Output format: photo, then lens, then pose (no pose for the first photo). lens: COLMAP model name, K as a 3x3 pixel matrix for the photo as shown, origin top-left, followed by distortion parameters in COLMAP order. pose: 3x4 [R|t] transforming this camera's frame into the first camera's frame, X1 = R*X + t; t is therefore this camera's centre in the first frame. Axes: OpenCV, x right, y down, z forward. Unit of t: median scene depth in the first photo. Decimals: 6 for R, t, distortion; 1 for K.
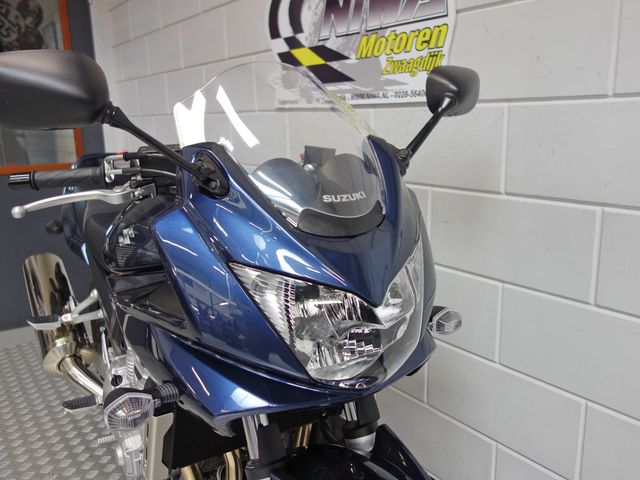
lens RADIAL K [[569.2, 0, 320.0], [0, 569.2, 240.0], [0, 0, 1]] dist [-0.006710, 0.002316]
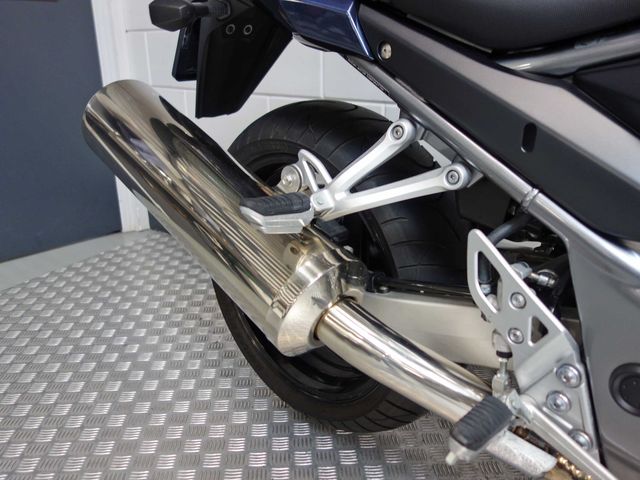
lens RADIAL K [[551.3, 0, 331.8], [0, 551.3, 237.8], [0, 0, 1]] dist [0.001024, -0.001491]
pose [[0.971640, -0.063143, 0.227880, -0.579265], [0.036835, 0.992341, 0.117911, 0.130409], [-0.233580, -0.106173, 0.966524, 0.705753]]
